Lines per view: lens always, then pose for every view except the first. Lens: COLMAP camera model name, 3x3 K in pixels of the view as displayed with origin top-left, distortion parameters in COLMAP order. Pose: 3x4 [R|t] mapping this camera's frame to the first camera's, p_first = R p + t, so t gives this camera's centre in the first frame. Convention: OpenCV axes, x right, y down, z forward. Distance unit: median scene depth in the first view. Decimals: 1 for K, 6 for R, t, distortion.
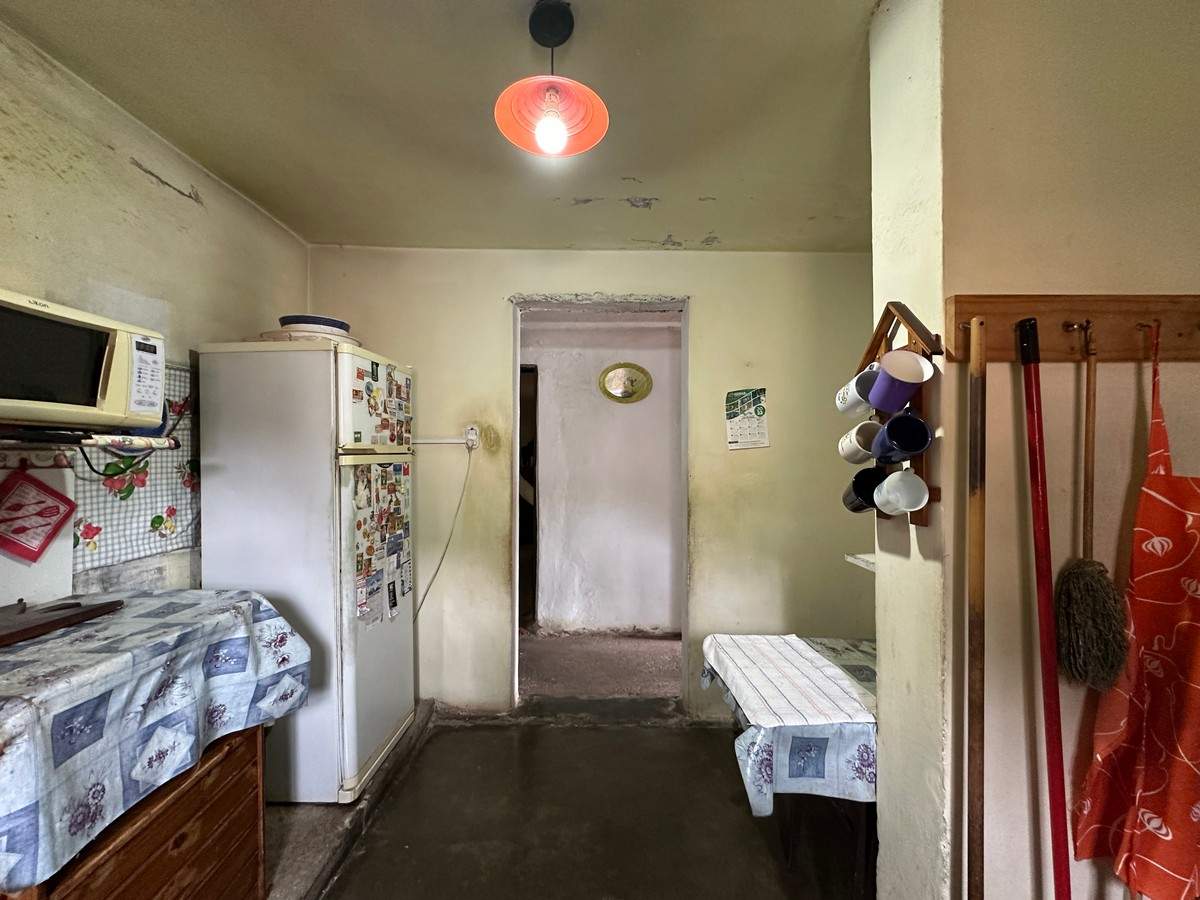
lens RADIAL K [[478.2, 0, 595.4], [0, 478.2, 450.8], [0, 0, 1]] dist [-0.003333, 0.000586]
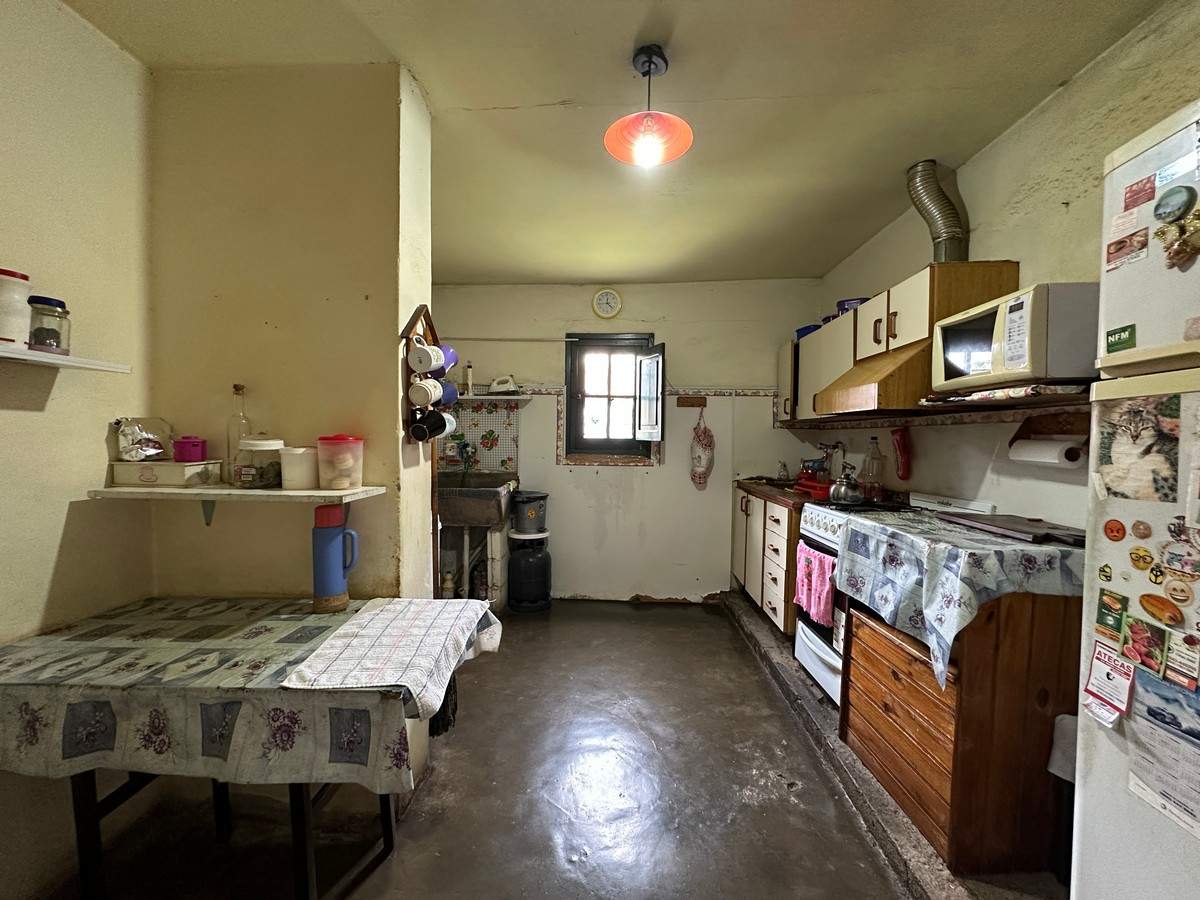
lens RADIAL K [[478.2, 0, 604.5], [0, 478.2, 449.9], [0, 0, 1]] dist [-0.003333, 0.000586]
pose [[-0.999462, -0.015435, 0.028937, -0.017161], [-0.015071, 0.999805, 0.012763, 0.097594], [-0.029128, 0.012320, -0.999500, 1.810378]]
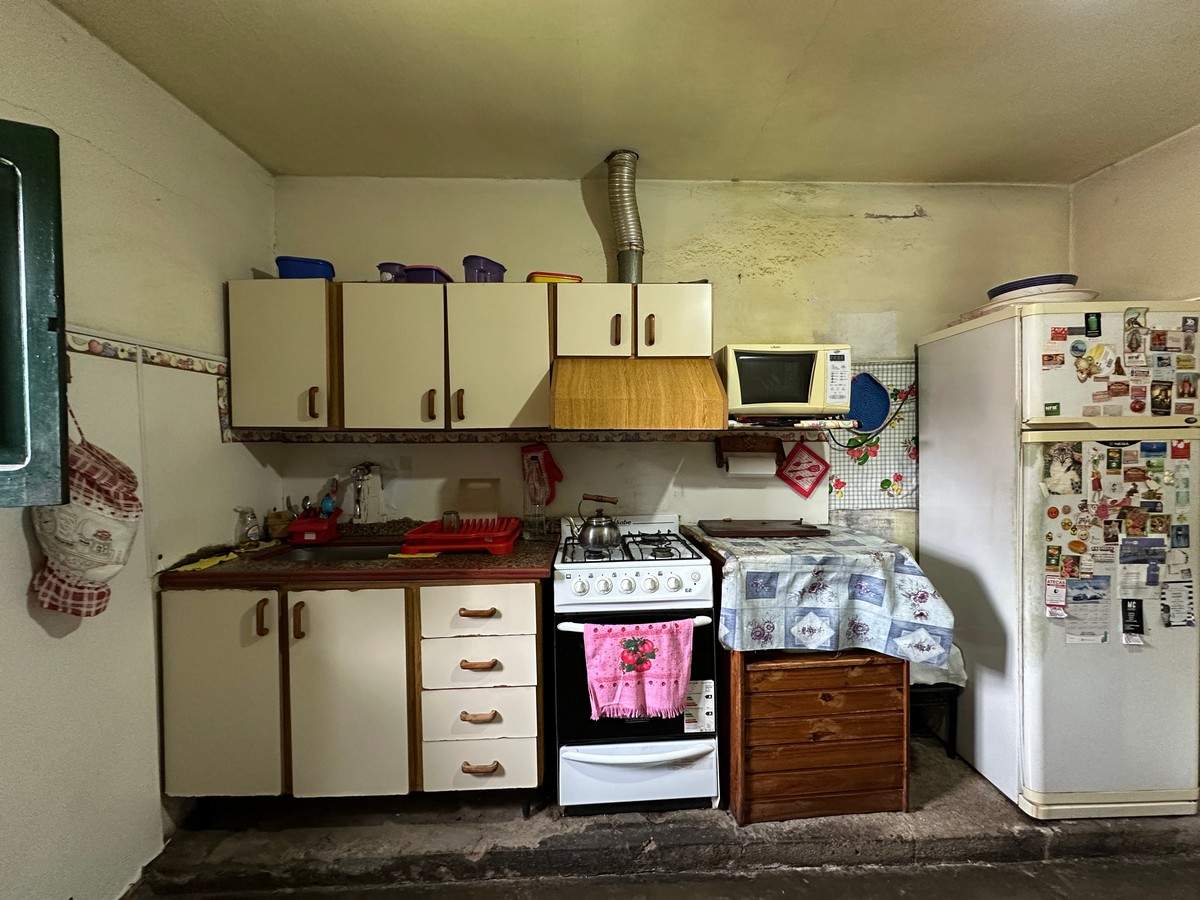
lens RADIAL K [[478.2, 0, 606.1], [0, 478.2, 450.6], [0, 0, 1]] dist [-0.003333, 0.000586]
pose [[0.038517, 0.028191, -0.998860, 0.397722], [0.017836, 0.999423, 0.028895, 0.007004], [0.999099, -0.018929, 0.037992, 0.209069]]
